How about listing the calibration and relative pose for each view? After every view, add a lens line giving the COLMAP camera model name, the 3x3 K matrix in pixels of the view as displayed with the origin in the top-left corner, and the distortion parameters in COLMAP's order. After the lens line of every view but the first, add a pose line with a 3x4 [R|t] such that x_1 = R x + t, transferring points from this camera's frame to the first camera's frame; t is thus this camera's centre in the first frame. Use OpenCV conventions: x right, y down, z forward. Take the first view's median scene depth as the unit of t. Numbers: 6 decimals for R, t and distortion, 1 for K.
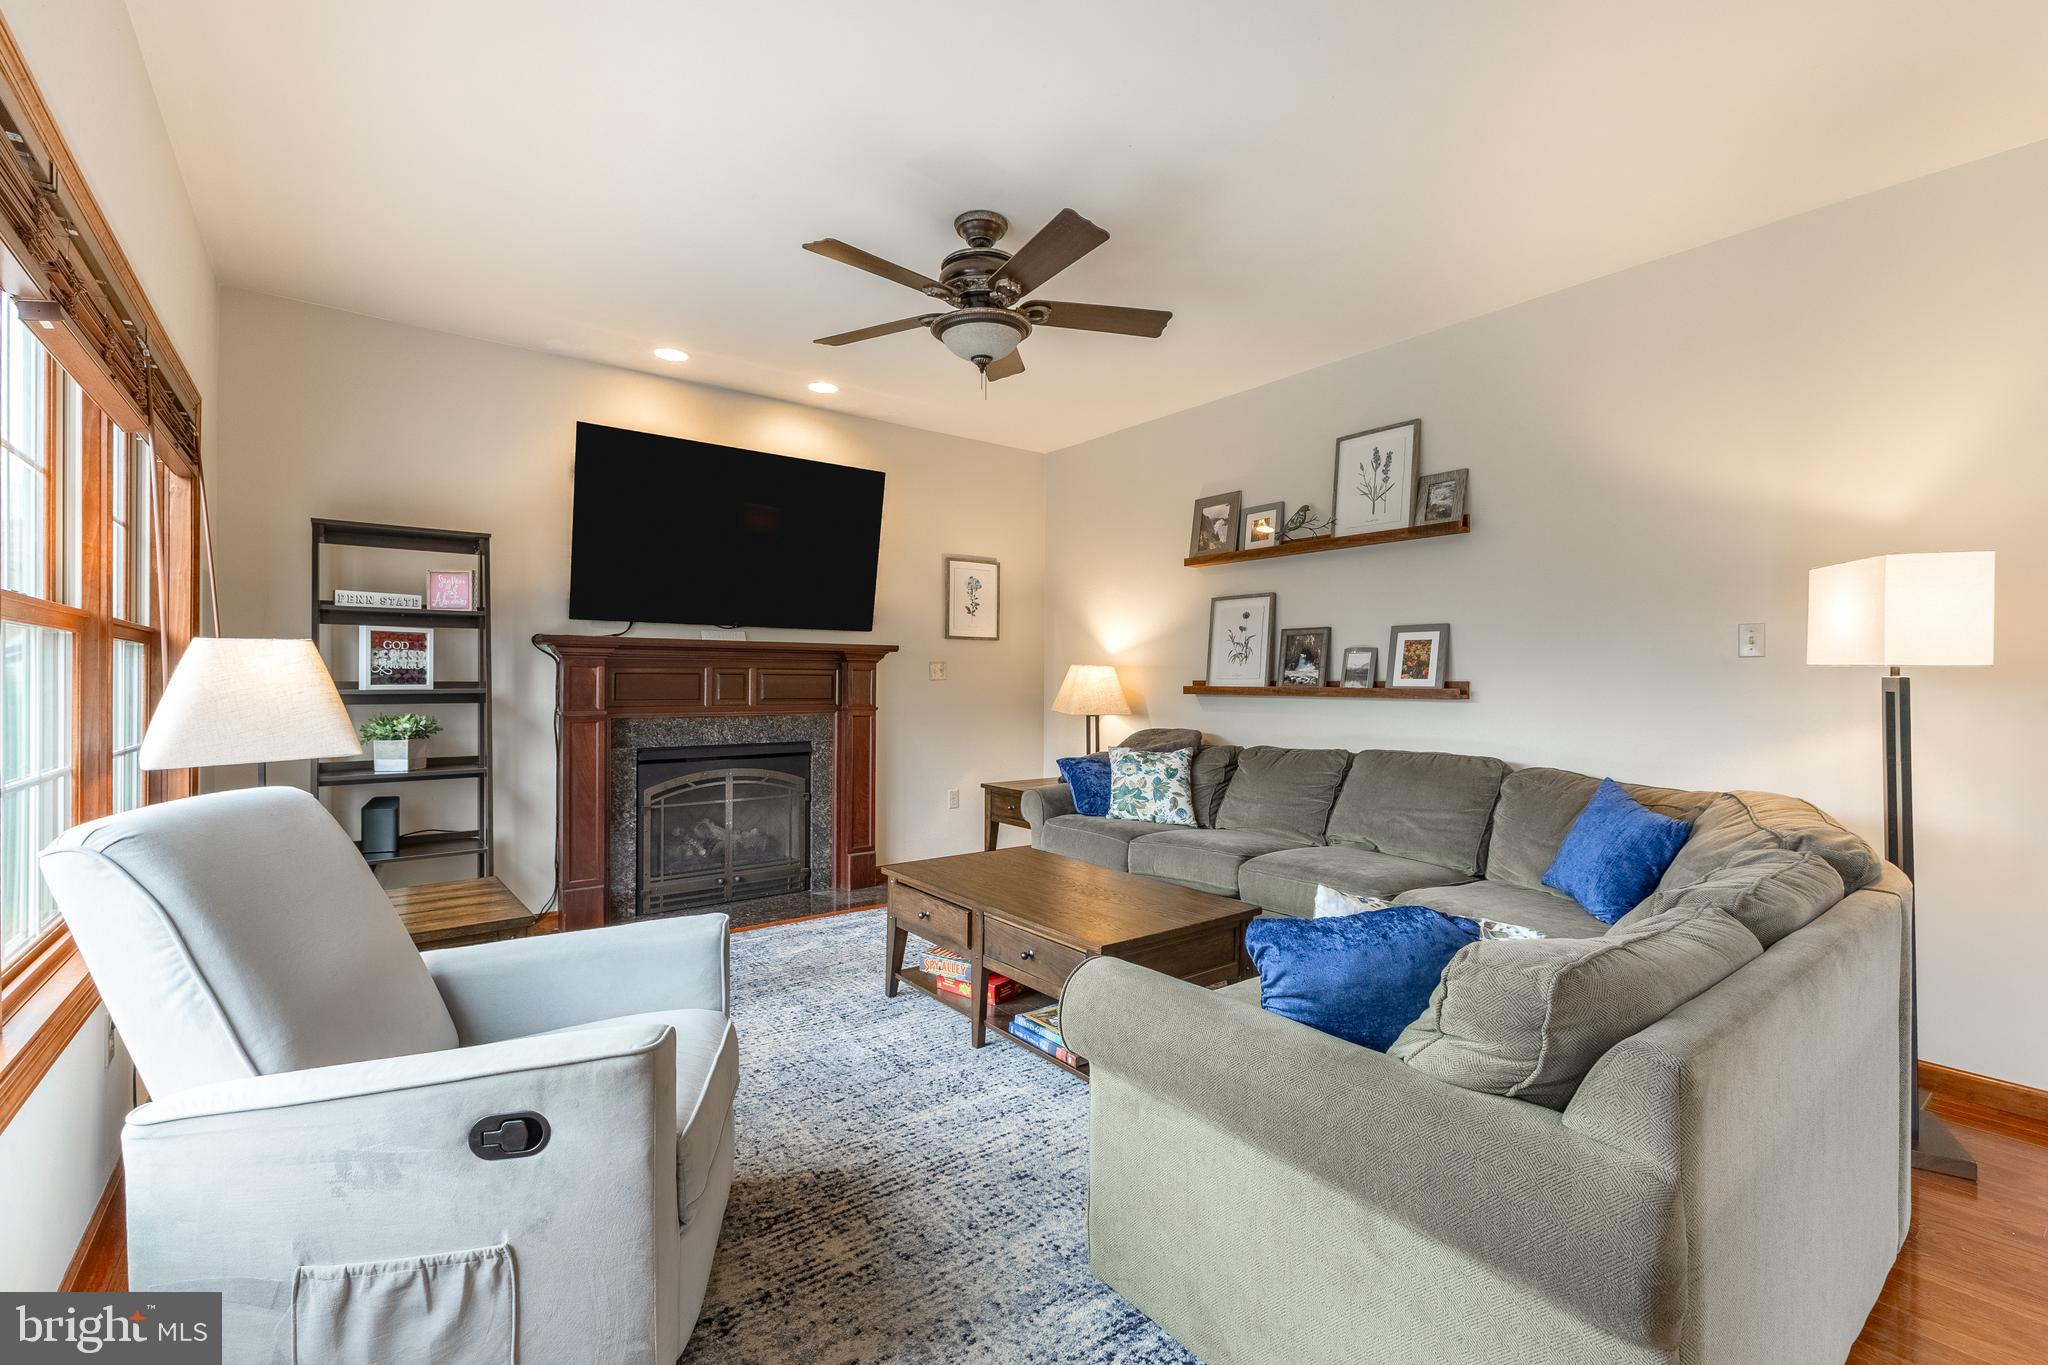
lens RADIAL K [[890.2, 0, 1035.4], [0, 890.2, 670.1], [0, 0, 1]] dist [-0.003669, -0.000949]
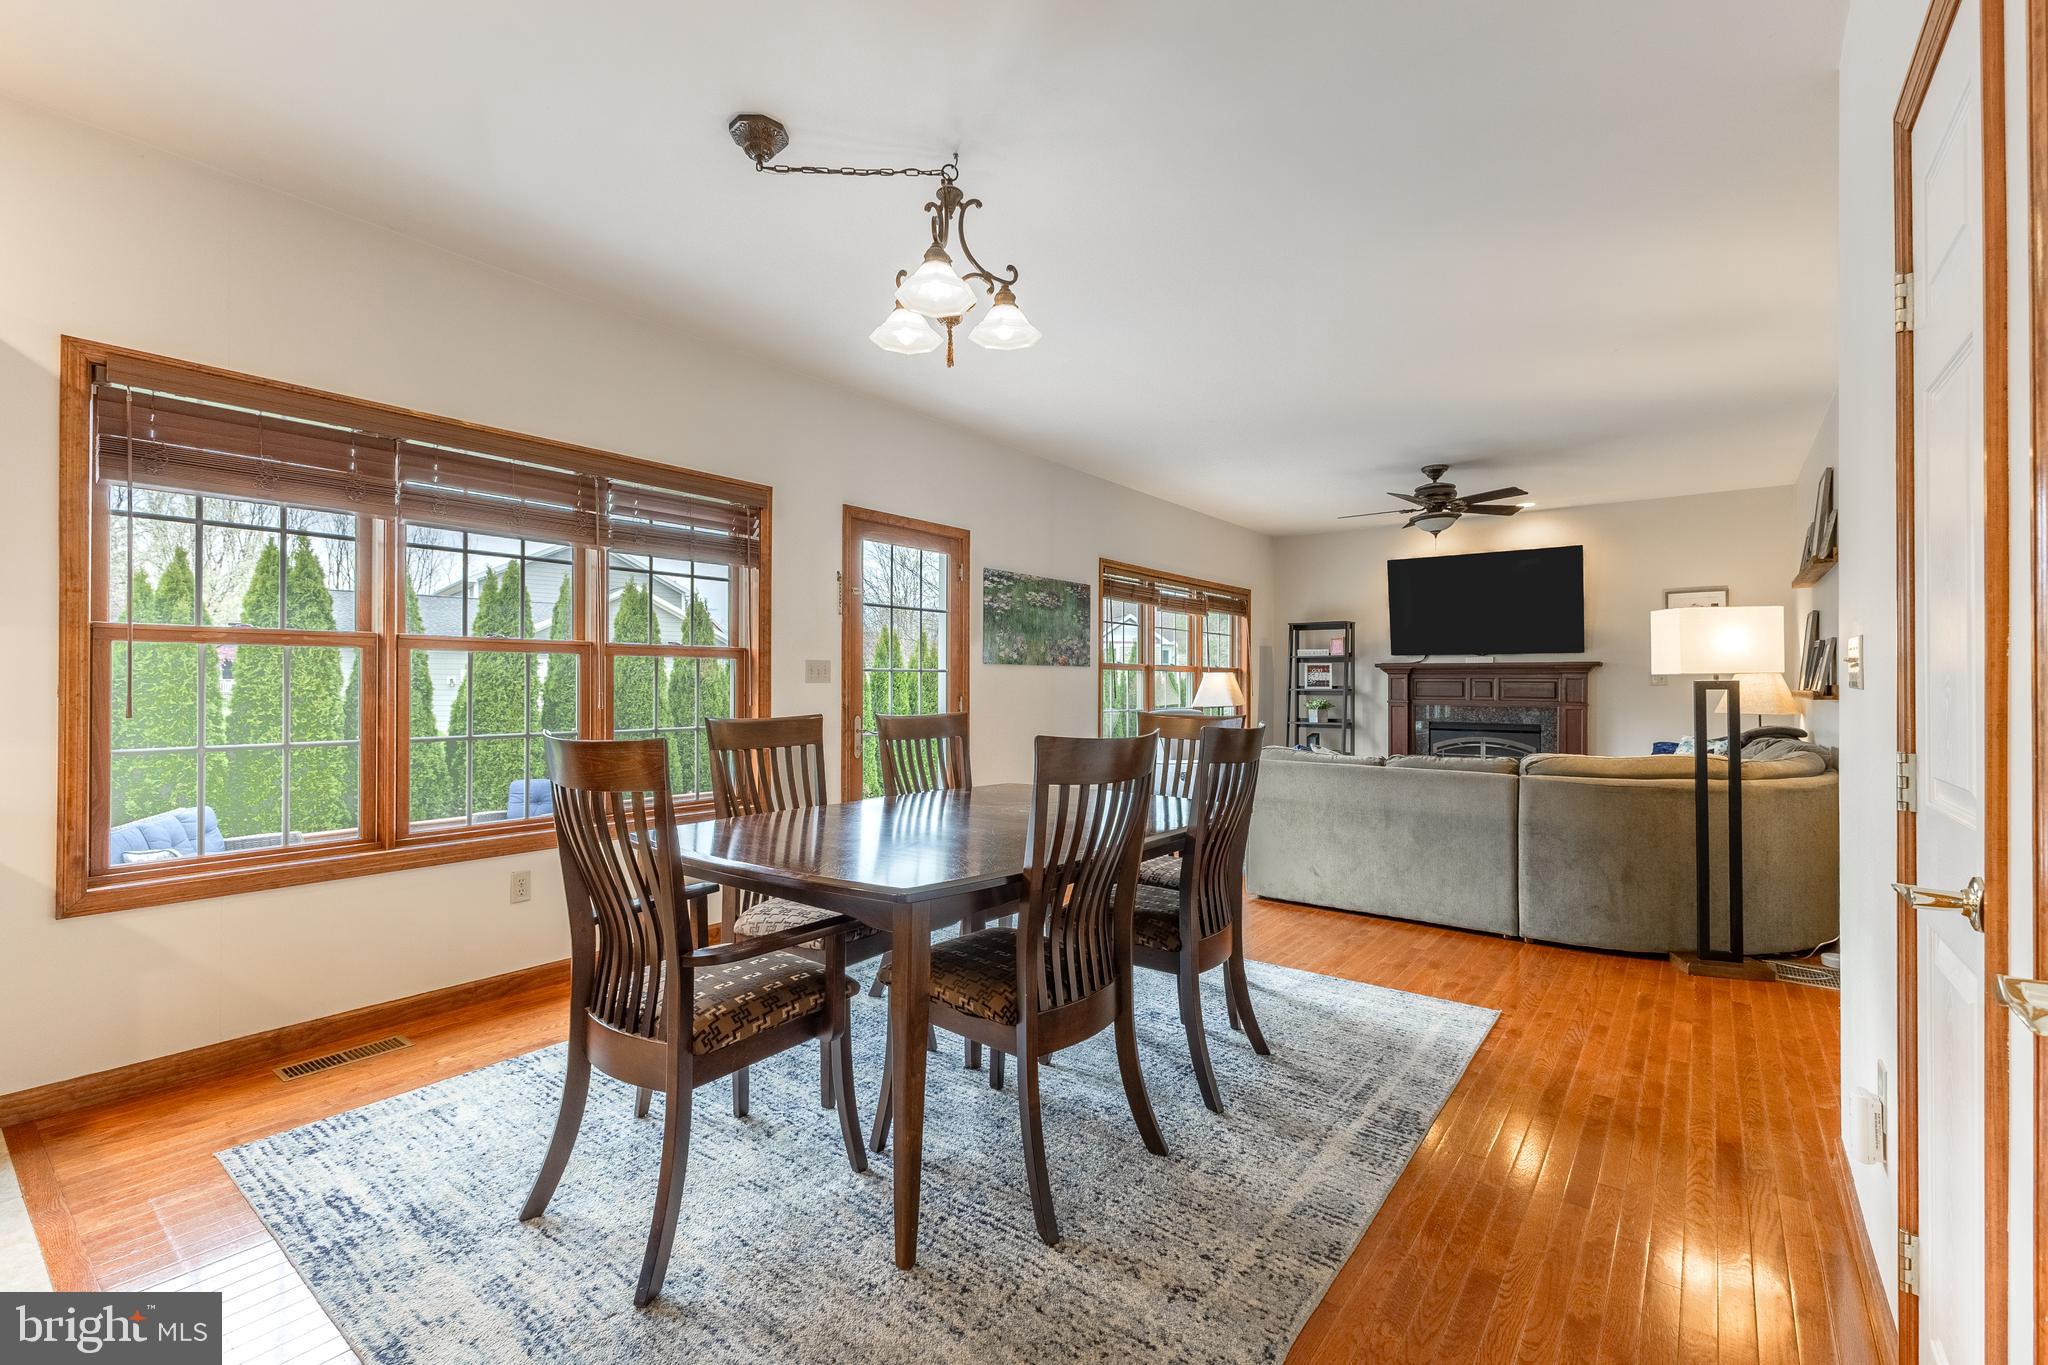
lens RADIAL K [[890.2, 0, 1023.1], [0, 890.2, 689.8], [0, 0, 1]] dist [-0.003669, -0.000949]
pose [[0.240643, -0.001933, -0.970612, 1.267029], [0.002365, 0.999996, -0.001405, 0.022616], [0.970611, -0.001957, 0.240647, -0.317764]]
